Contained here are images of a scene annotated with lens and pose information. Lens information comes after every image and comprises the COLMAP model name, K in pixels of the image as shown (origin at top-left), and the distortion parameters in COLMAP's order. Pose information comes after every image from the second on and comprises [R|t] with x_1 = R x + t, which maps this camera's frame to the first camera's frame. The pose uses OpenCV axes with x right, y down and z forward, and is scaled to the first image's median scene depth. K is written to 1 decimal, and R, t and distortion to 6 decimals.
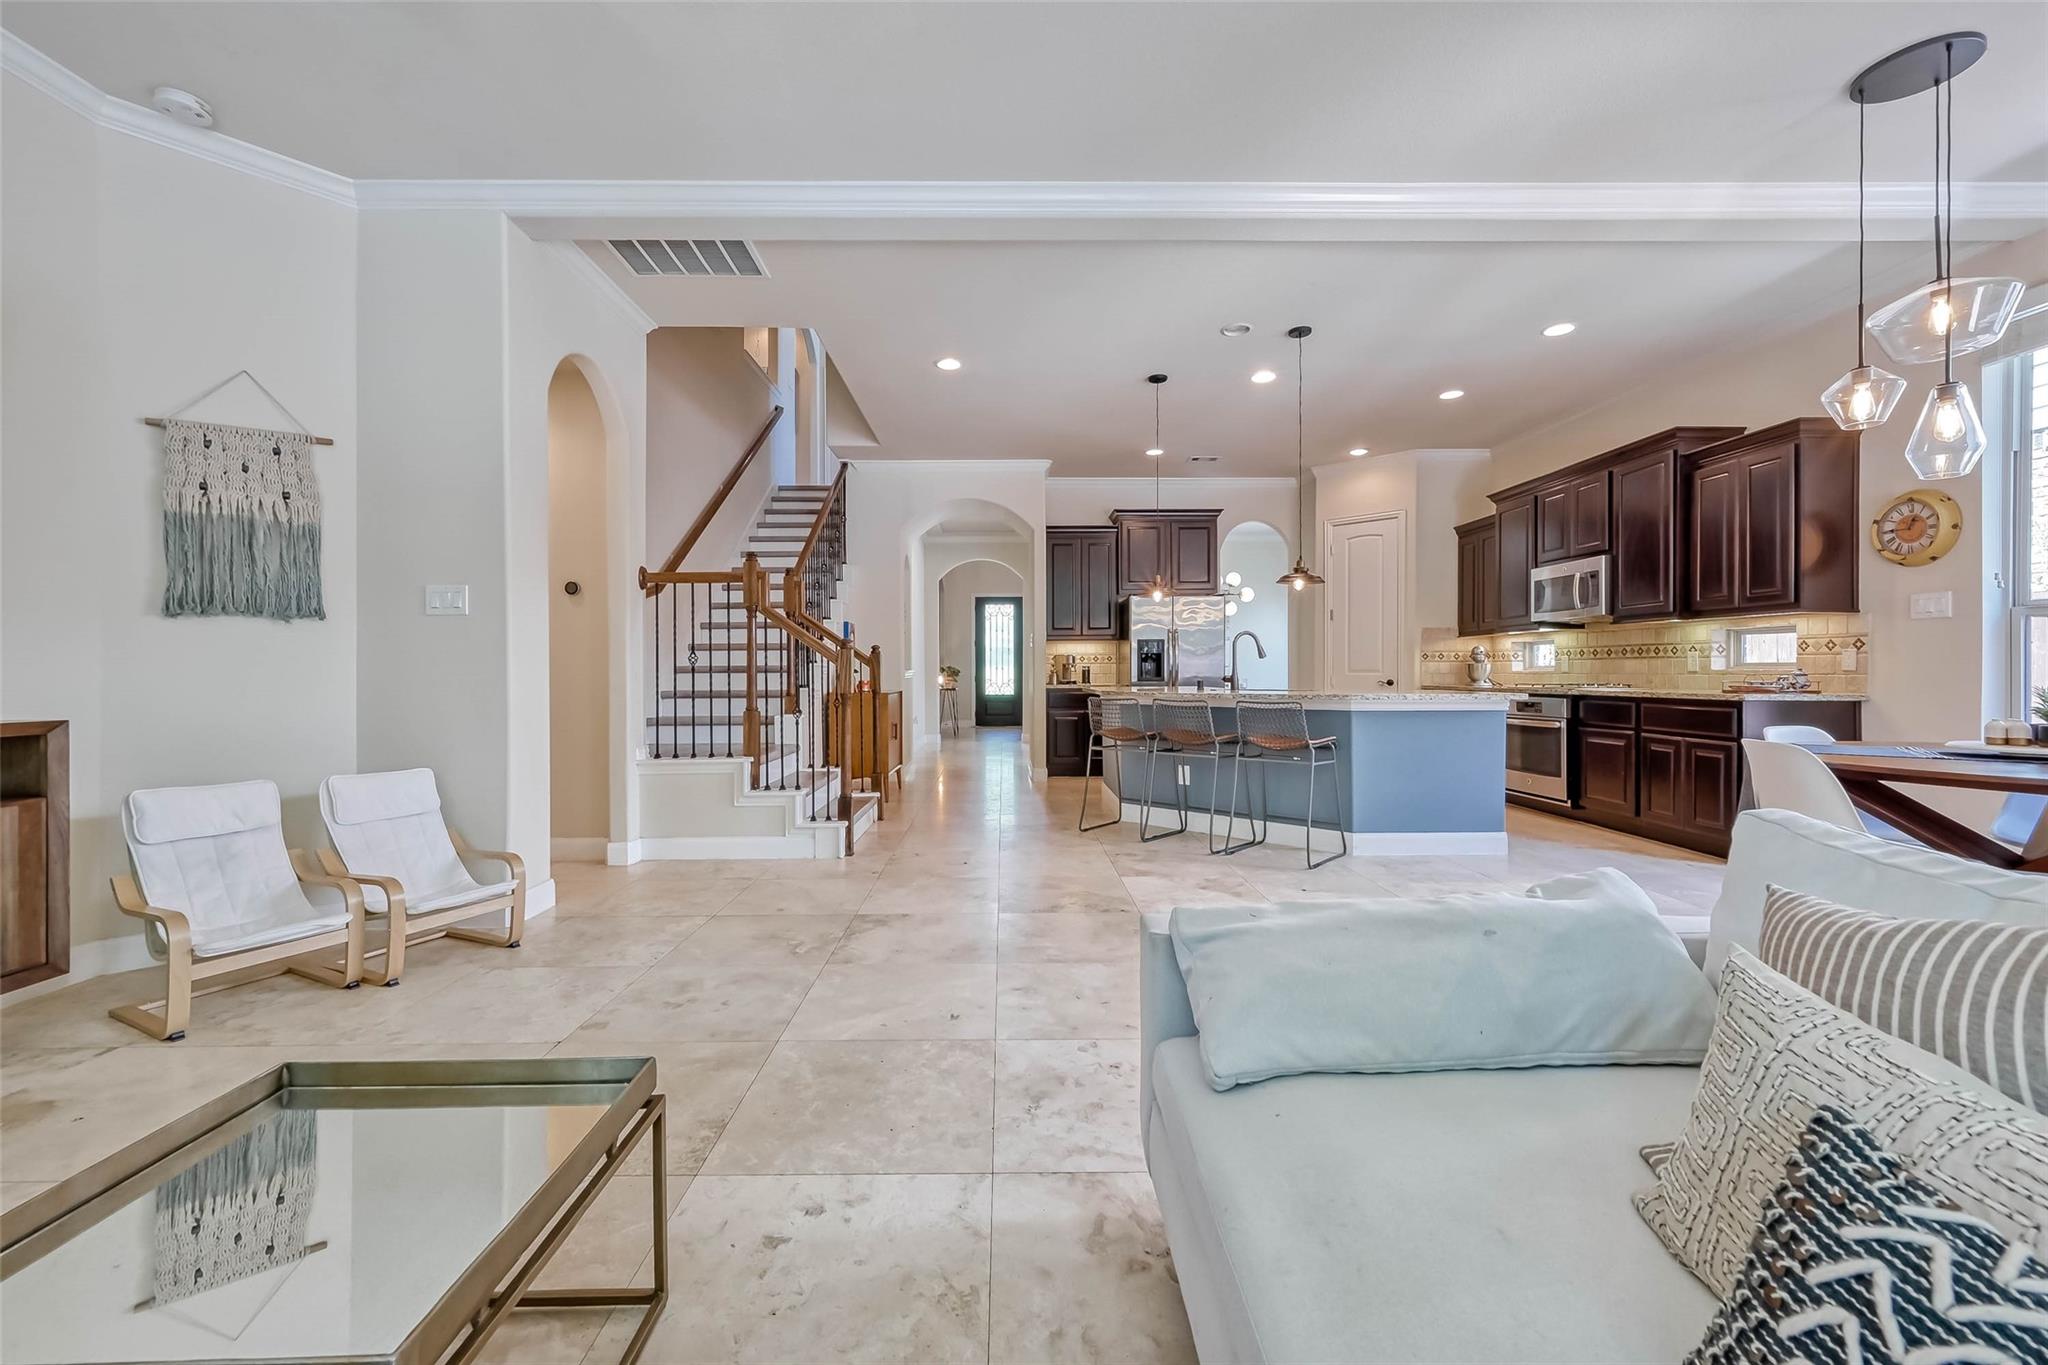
lens RADIAL K [[824.3, 0, 1015.2], [0, 824.3, 672.0], [0, 0, 1]] dist [0.001347, -0.000180]
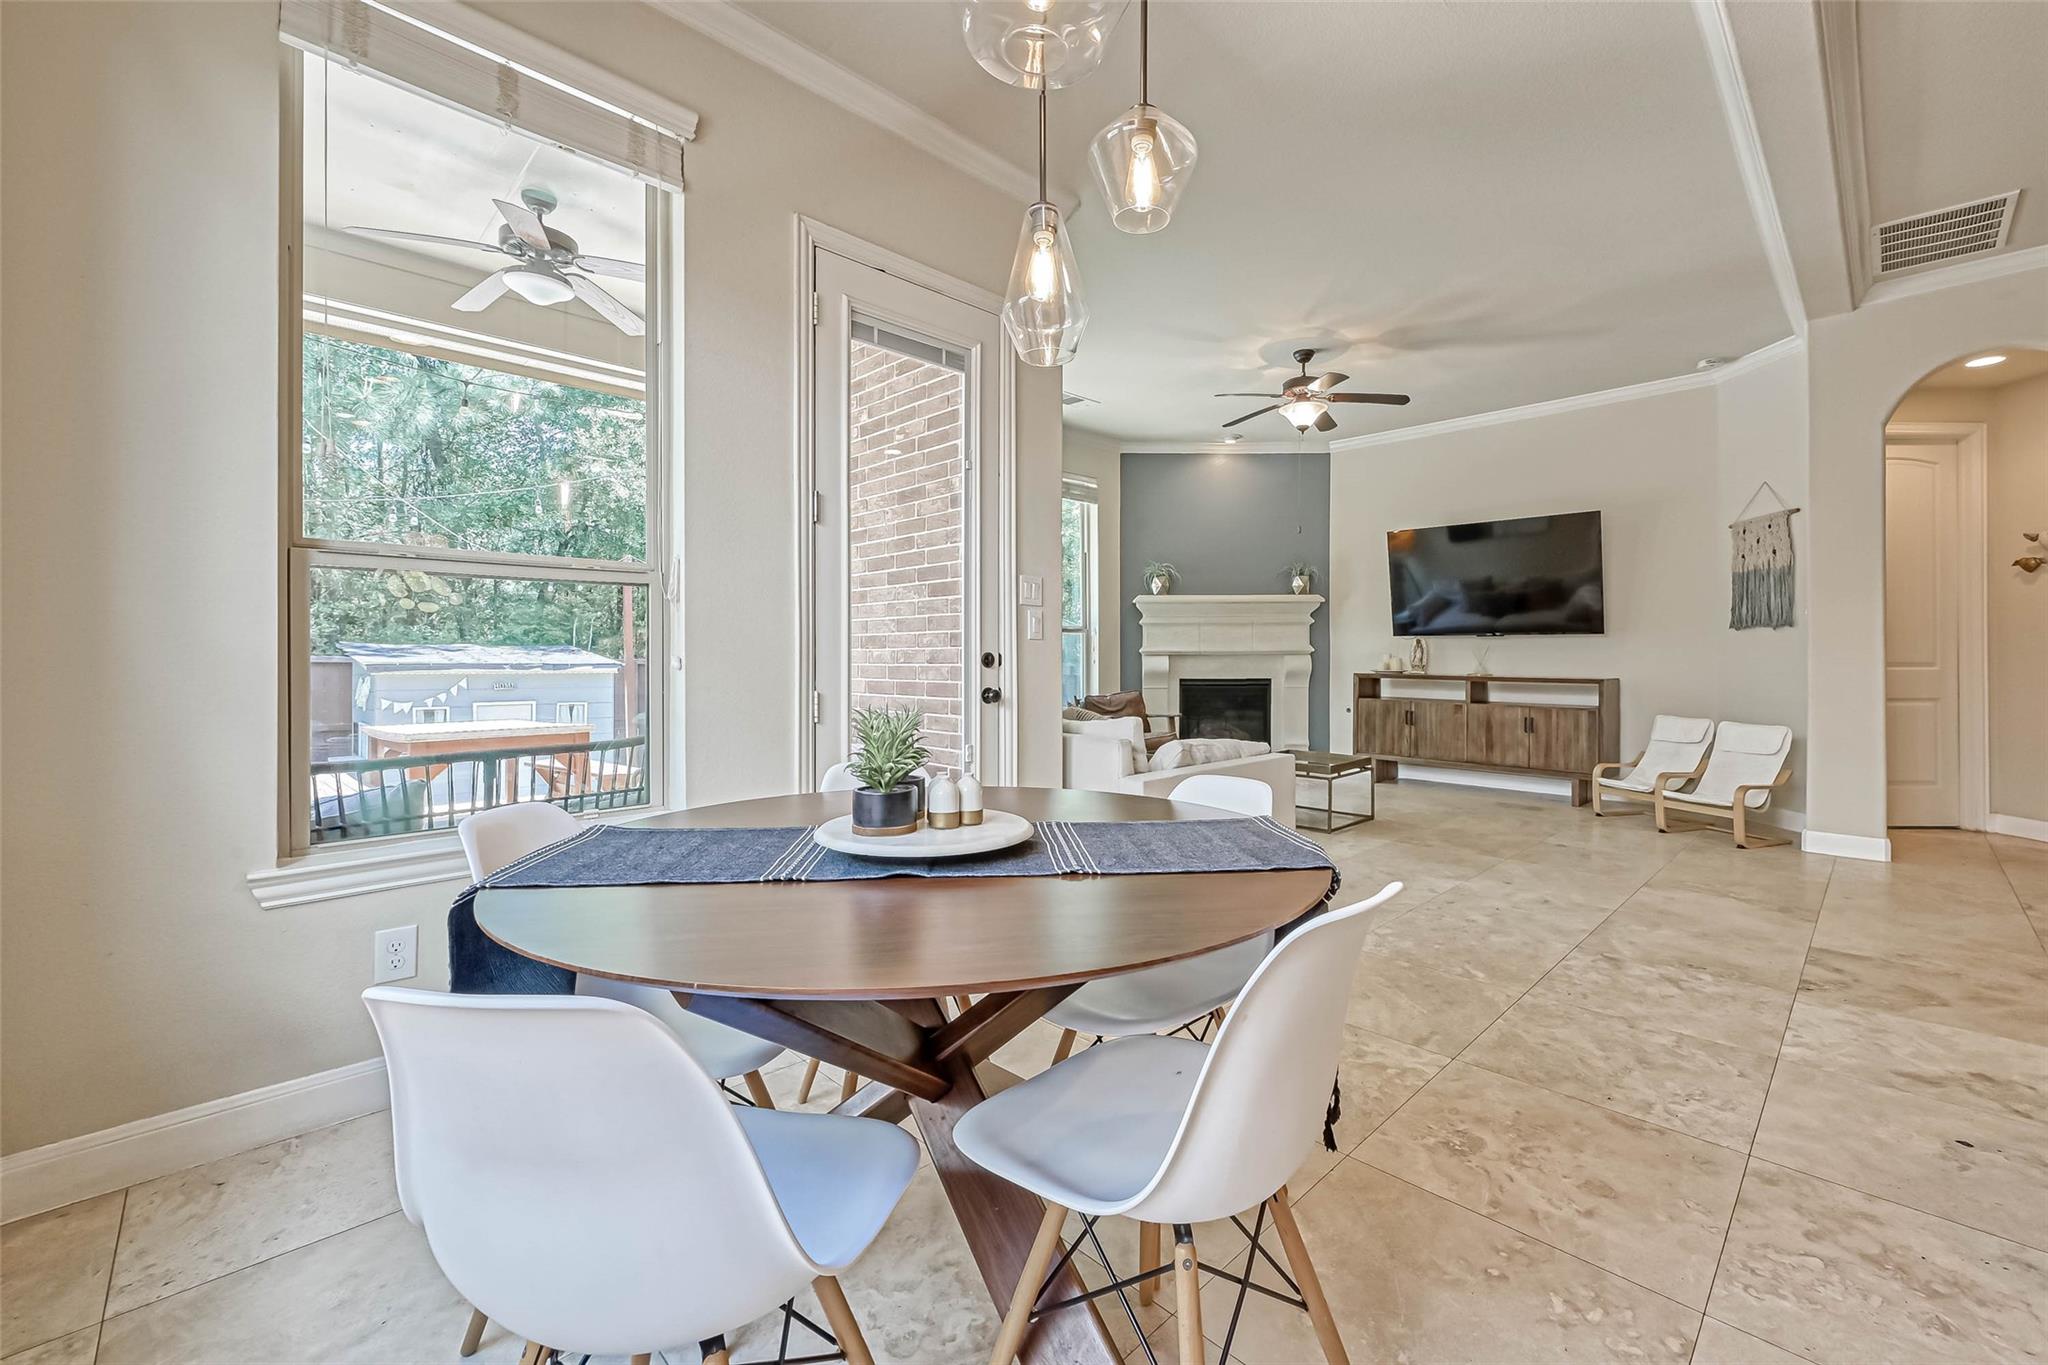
lens RADIAL K [[824.3, 0, 1064.8], [0, 824.3, 648.8], [0, 0, 1]] dist [0.001347, -0.000180]
pose [[-0.718745, -0.002464, -0.695270, 0.799247], [0.003332, 0.999970, -0.006989, -0.009482], [0.695266, -0.007340, -0.718715, 0.760187]]
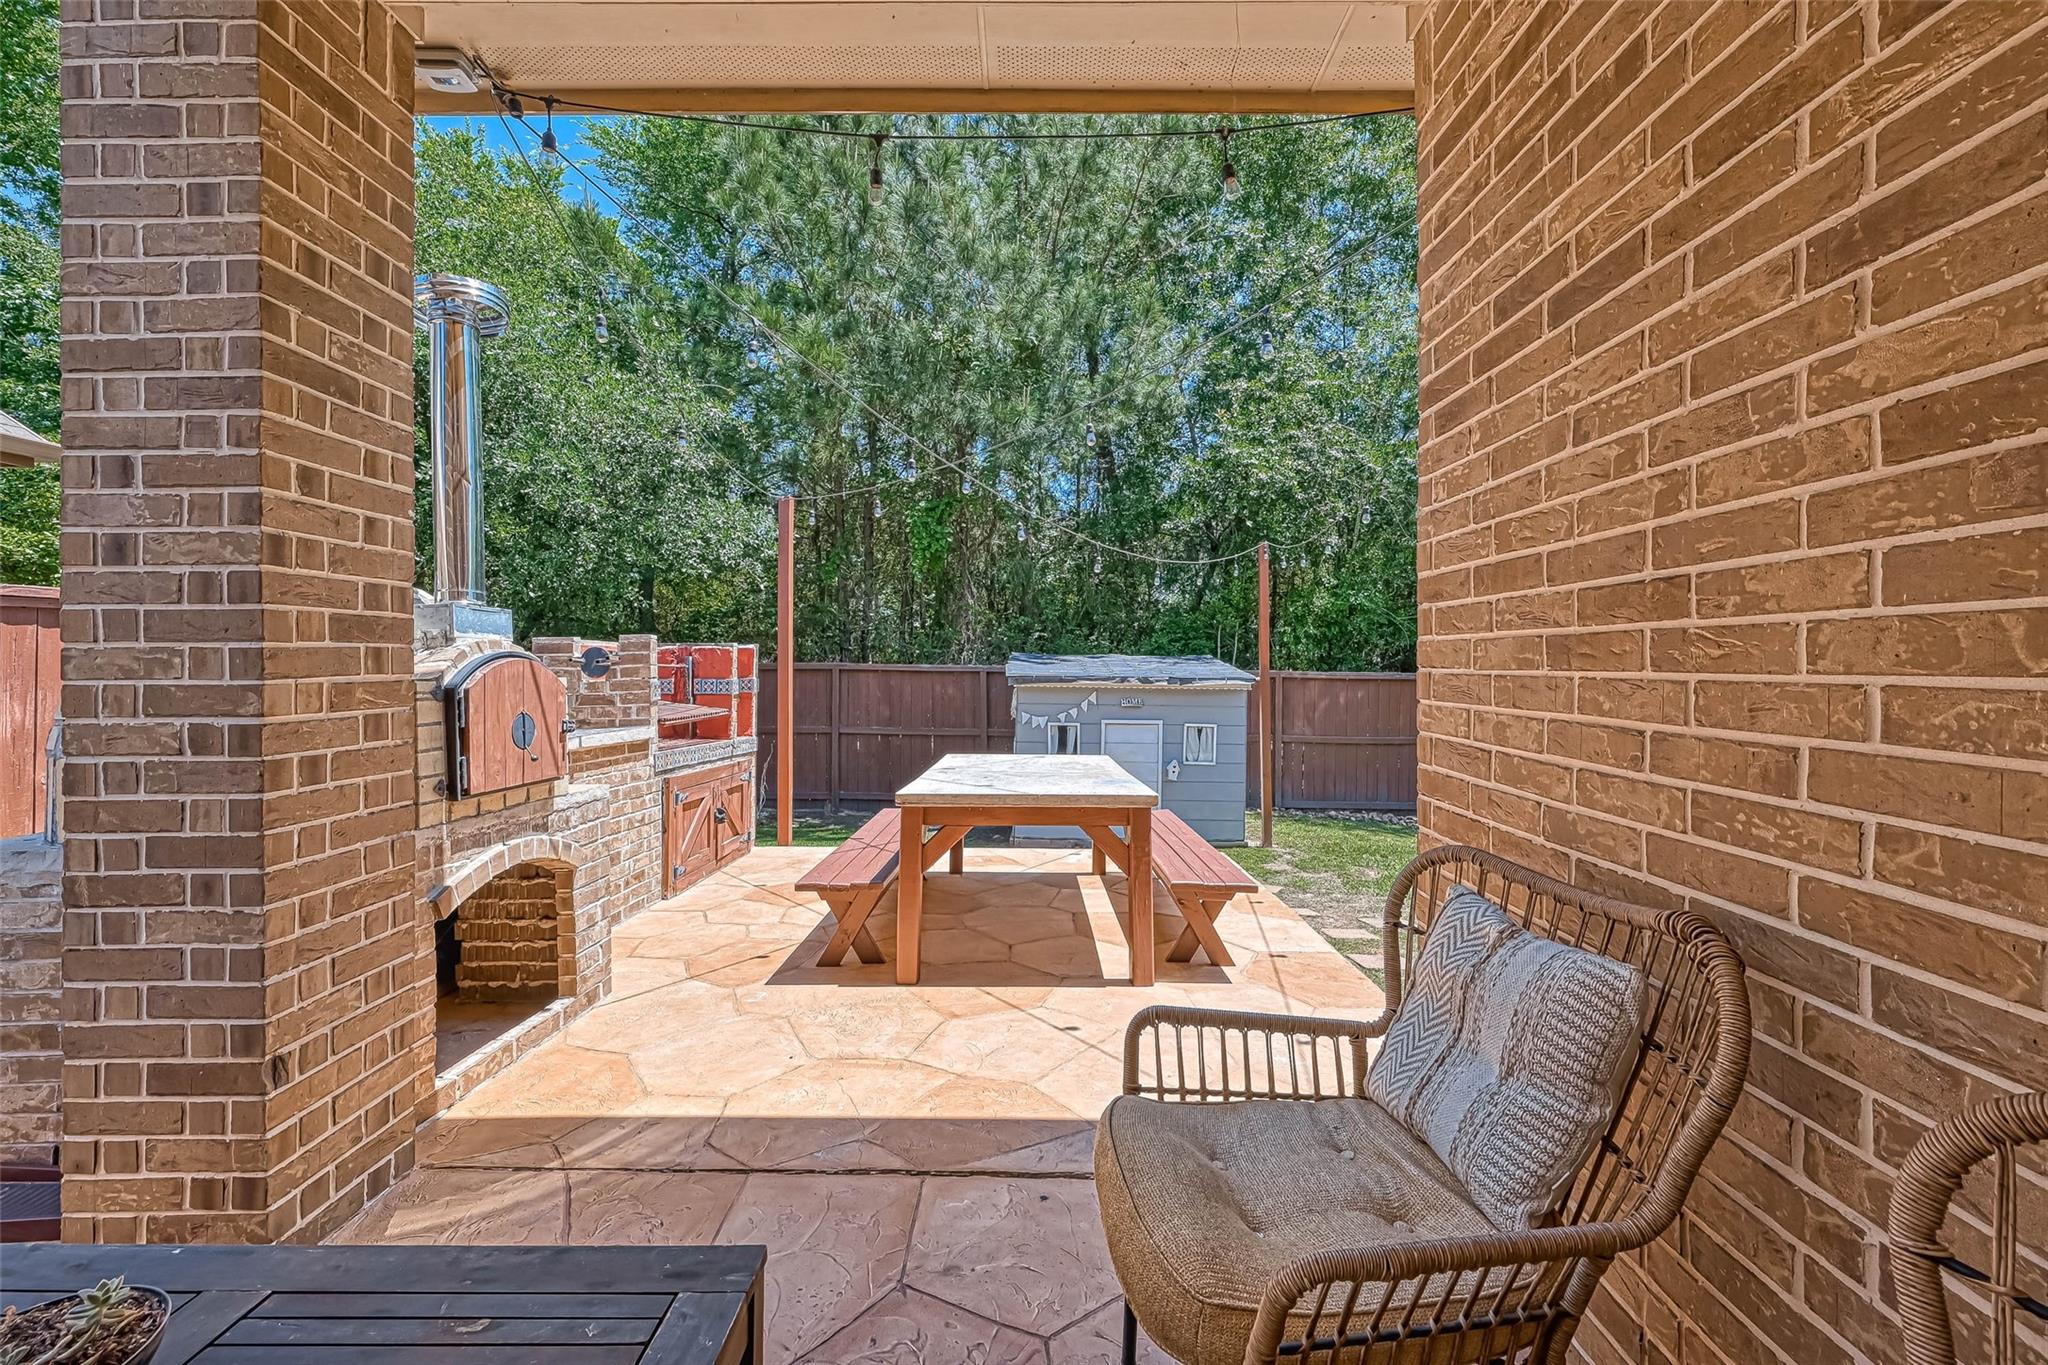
lens RADIAL K [[824.3, 0, 1036.2], [0, 824.3, 667.0], [0, 0, 1]] dist [0.001347, -0.000180]
pose [[-0.999584, -0.002773, 0.028720, 0.535684], [-0.002663, 0.999989, 0.003843, -0.018013], [-0.028731, 0.003765, -0.999580, 0.124381]]
